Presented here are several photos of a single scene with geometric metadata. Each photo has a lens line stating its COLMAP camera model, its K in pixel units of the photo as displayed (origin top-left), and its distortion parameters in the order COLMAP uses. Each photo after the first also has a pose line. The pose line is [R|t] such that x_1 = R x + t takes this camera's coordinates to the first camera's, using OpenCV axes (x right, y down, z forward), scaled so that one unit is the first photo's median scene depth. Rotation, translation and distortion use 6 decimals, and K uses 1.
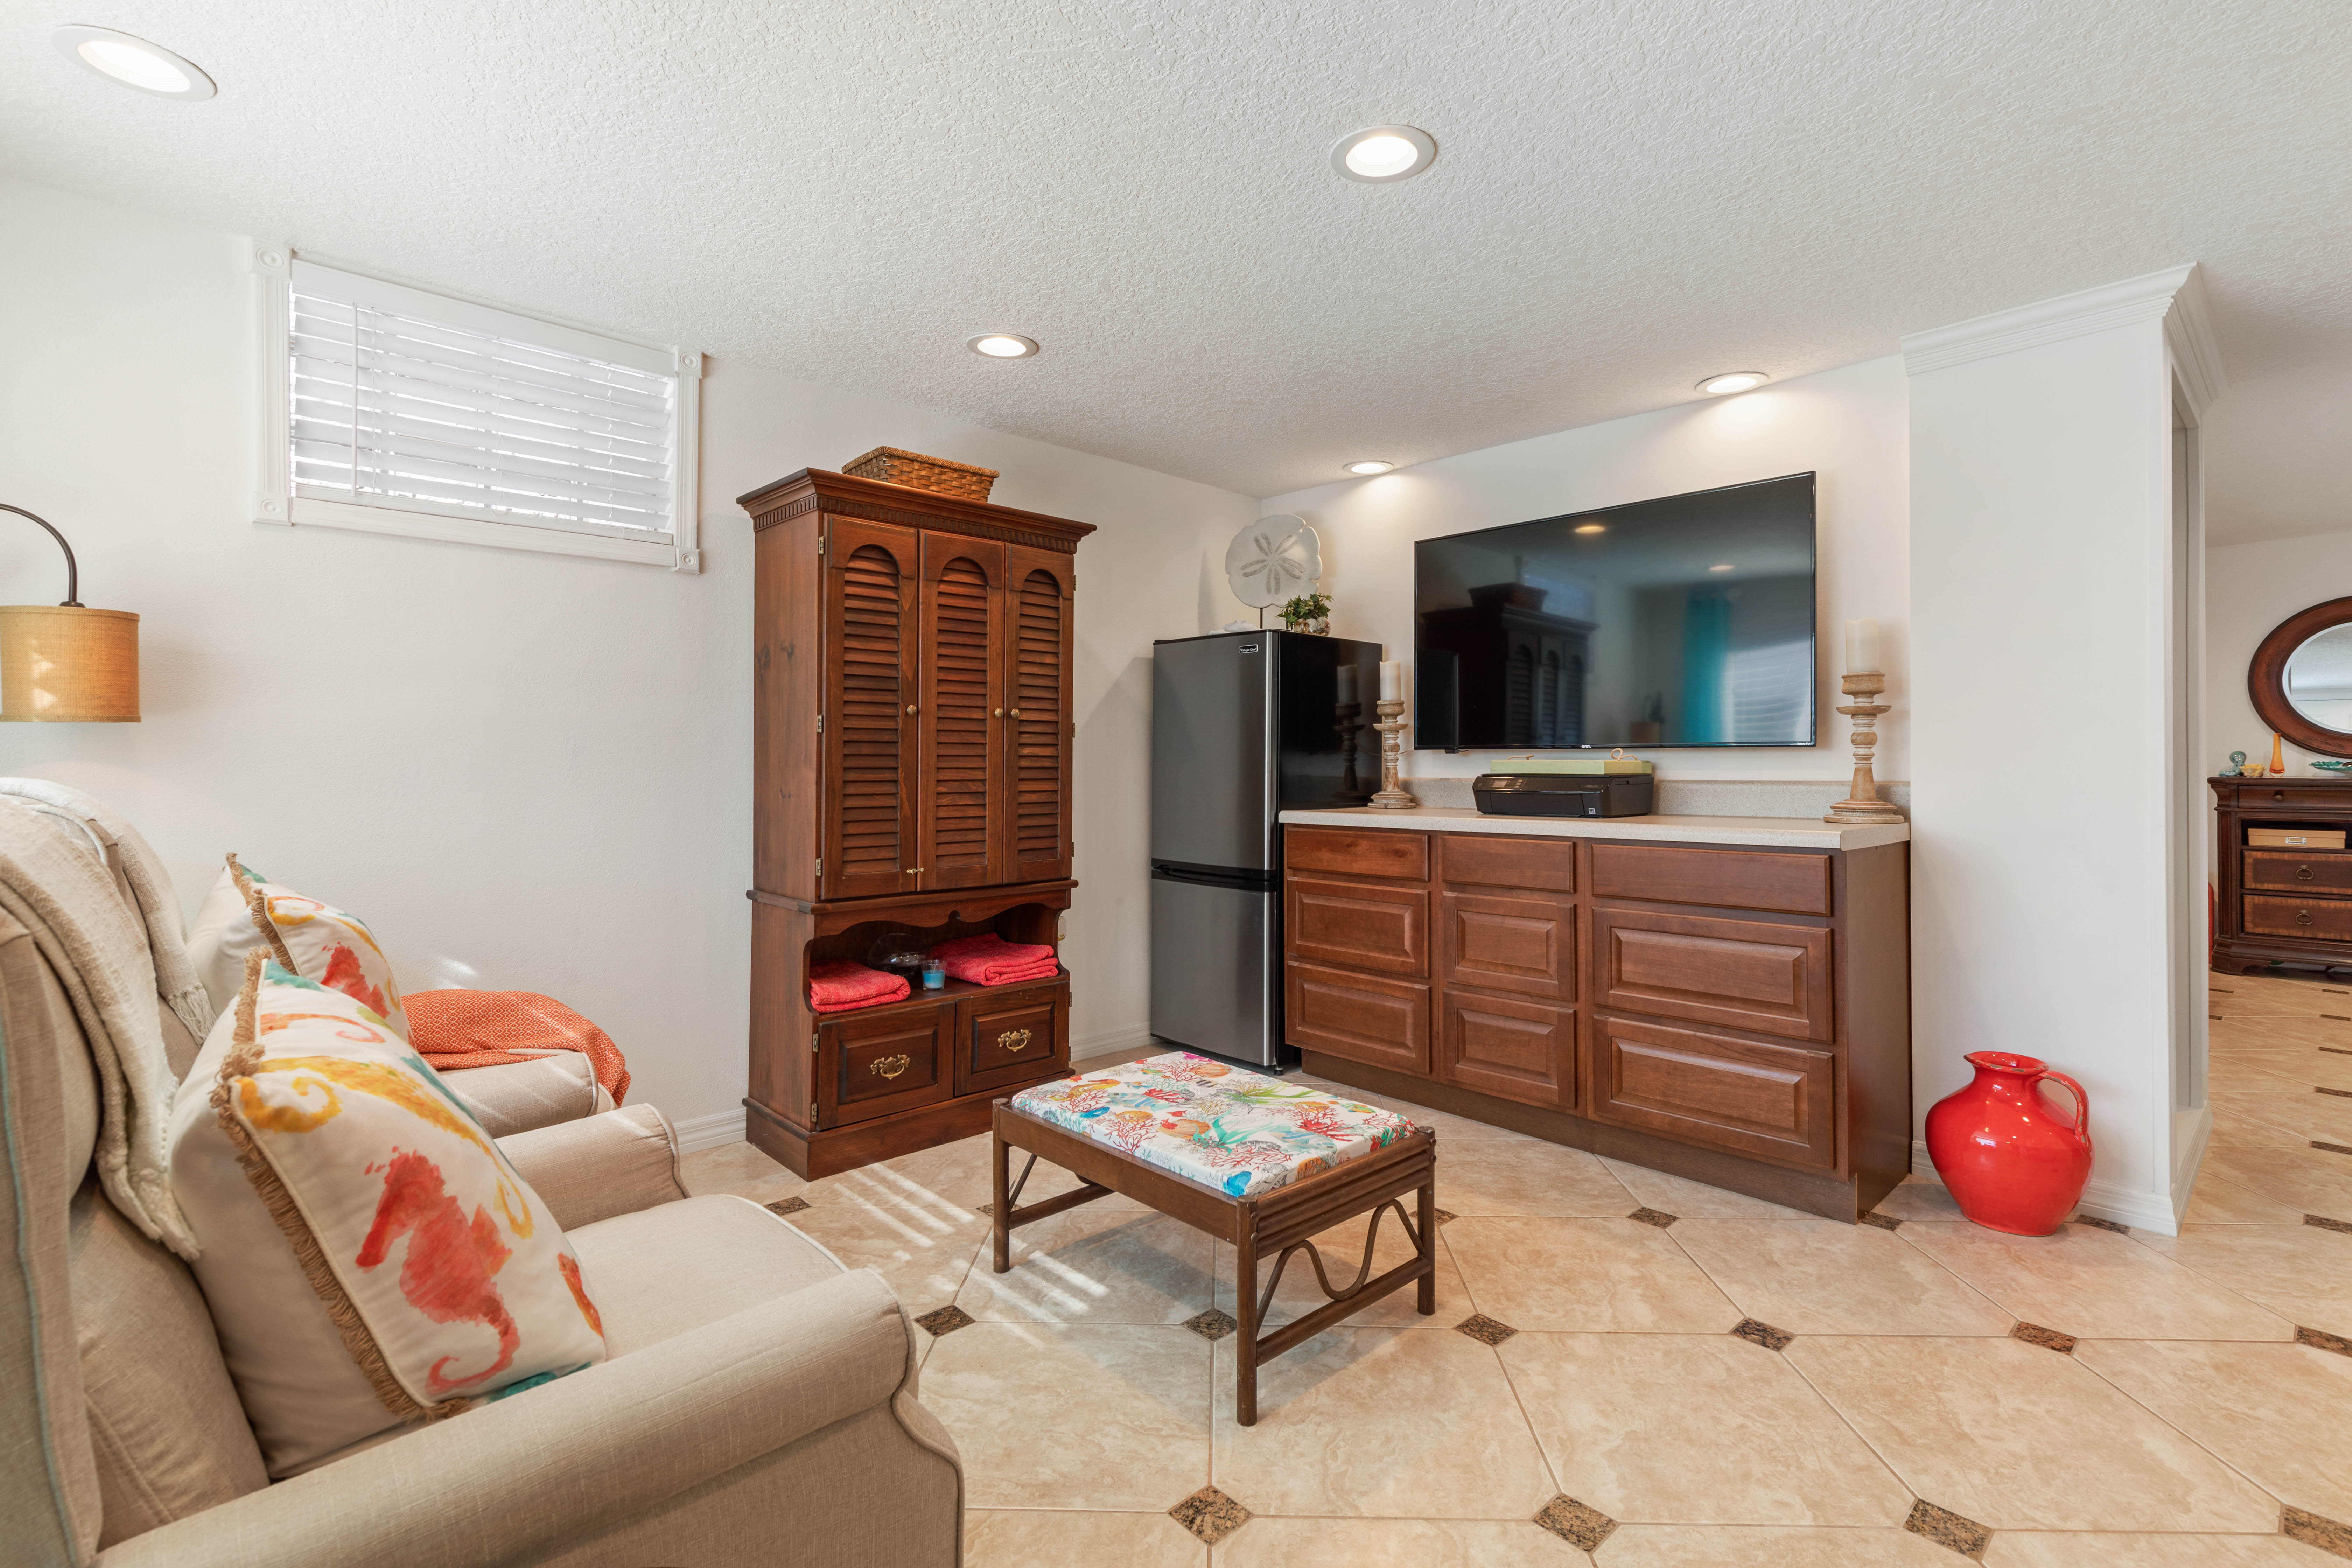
lens RADIAL K [[1072.7, 0, 1208.7], [0, 1072.7, 773.5], [0, 0, 1]] dist [0.007746, -0.000836]
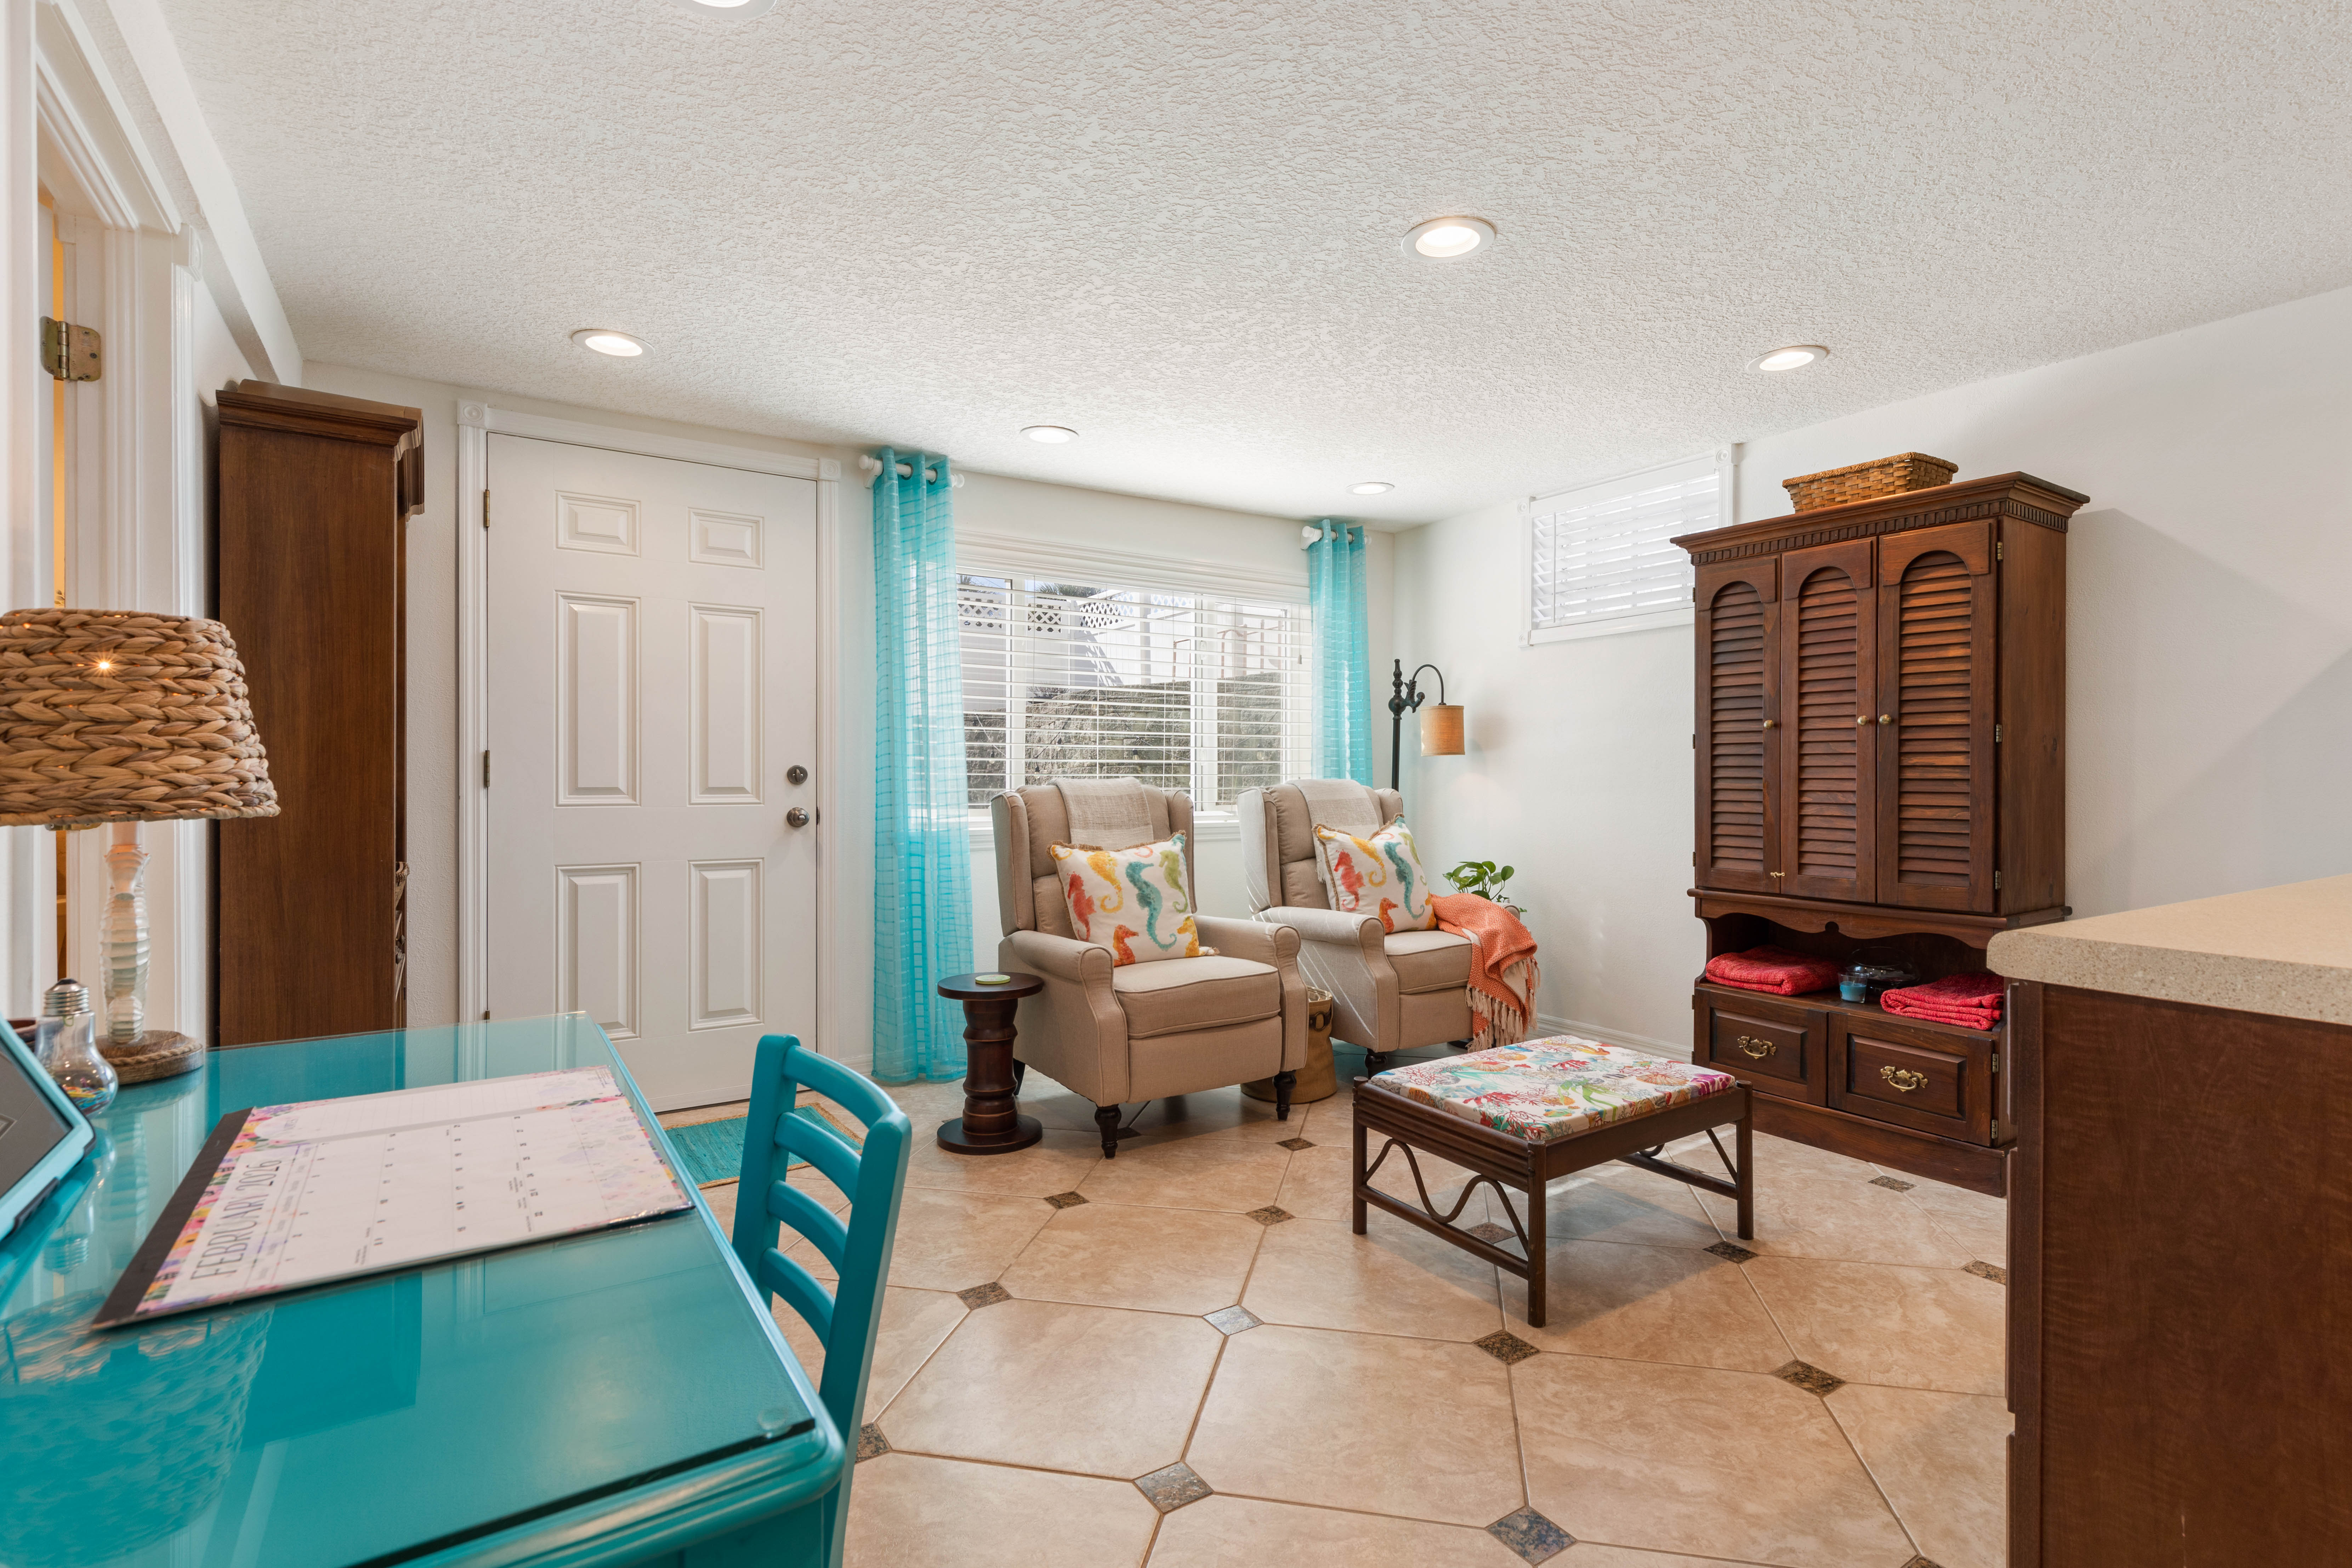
lens RADIAL K [[1072.7, 0, 1181.1], [0, 1072.7, 782.4], [0, 0, 1]] dist [0.007746, -0.000836]
pose [[-0.190273, 0.011056, -0.981669, 1.218057], [-0.004293, 0.999918, 0.012094, -0.015979], [0.981722, 0.006516, -0.190210, 0.841456]]
